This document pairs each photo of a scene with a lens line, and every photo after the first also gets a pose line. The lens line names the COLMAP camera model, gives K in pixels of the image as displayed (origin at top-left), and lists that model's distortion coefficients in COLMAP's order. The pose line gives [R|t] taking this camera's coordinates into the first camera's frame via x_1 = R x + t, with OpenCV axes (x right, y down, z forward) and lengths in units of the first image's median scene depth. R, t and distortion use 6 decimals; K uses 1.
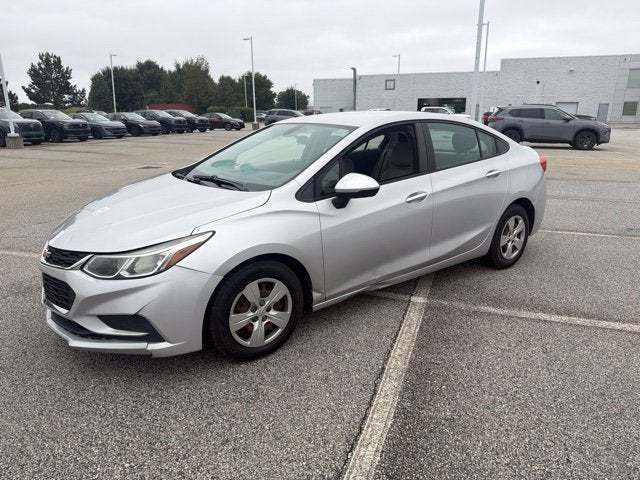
lens RADIAL K [[449.0, 0, 322.9], [0, 449.0, 239.4], [0, 0, 1]] dist [0.058662, -0.076694]
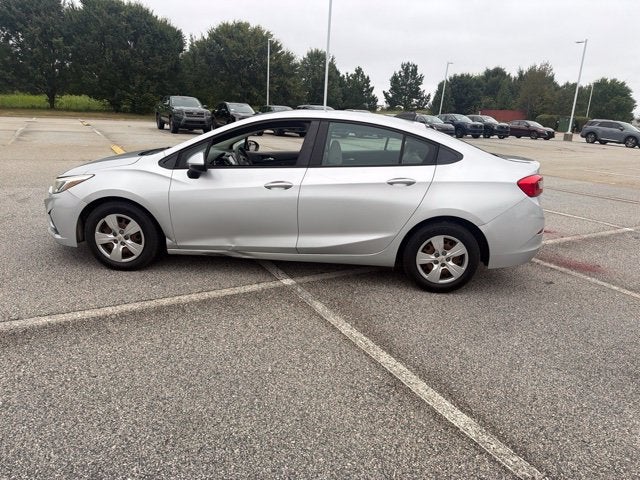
lens RADIAL K [[448.6, 0, 323.6], [0, 448.6, 233.5], [0, 0, 1]] dist [0.058909, -0.078021]
pose [[0.755527, 0.212011, -0.619863, 0.815126], [-0.227140, 0.972268, 0.055692, -0.052413], [0.614480, 0.098719, 0.782731, 0.174385]]
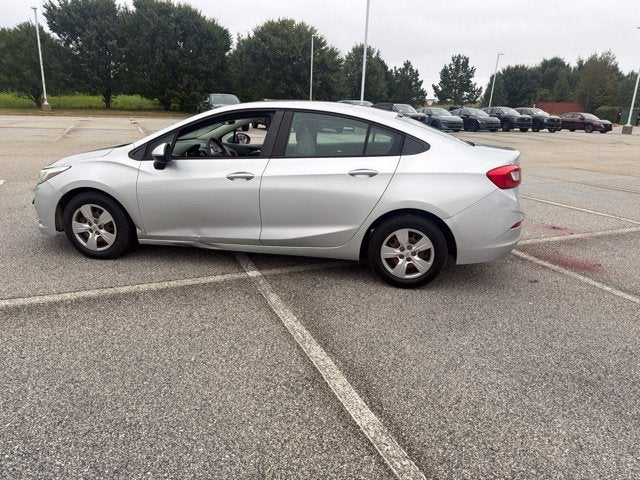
lens RADIAL K [[448.6, 0, 323.6], [0, 448.6, 233.5], [0, 0, 1]] dist [0.058909, -0.078021]
pose [[0.682736, 0.226741, -0.694593, 0.931330], [-0.232313, 0.968665, 0.087860, -0.082603], [0.692749, 0.101378, 0.714017, 0.298878]]
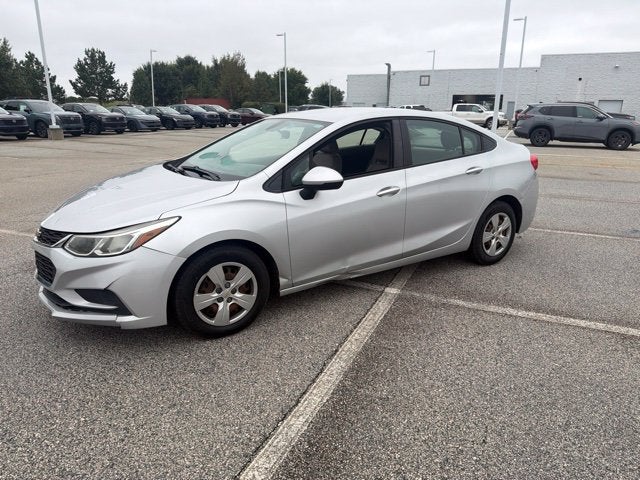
lens RADIAL K [[447.9, 0, 320.0], [0, 447.9, 240.0], [0, 0, 1]] dist [0.061887, -0.080908]
pose [[0.996617, 0.031681, -0.075829, 0.107427], [-0.030885, 0.999455, 0.011644, 0.009158], [0.076157, -0.009262, 0.997053, -0.035364]]
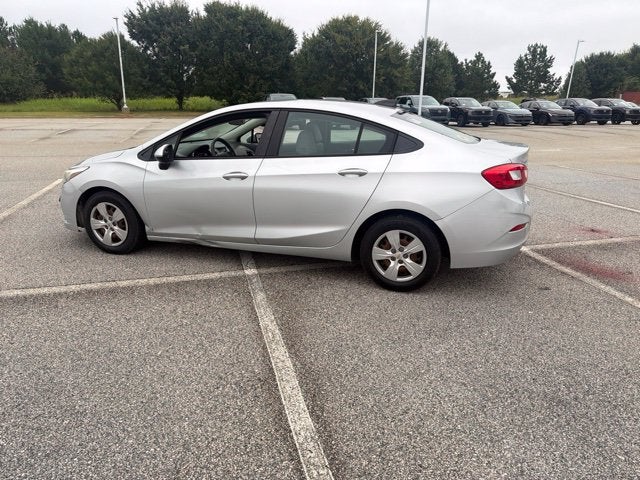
lens RADIAL K [[448.6, 0, 323.6], [0, 448.6, 233.5], [0, 0, 1]] dist [0.058909, -0.078021]
pose [[0.570615, 0.241552, -0.784889, 1.017979], [-0.232017, 0.964244, 0.128072, -0.121962], [0.787761, 0.109028, 0.606256, 0.412155]]
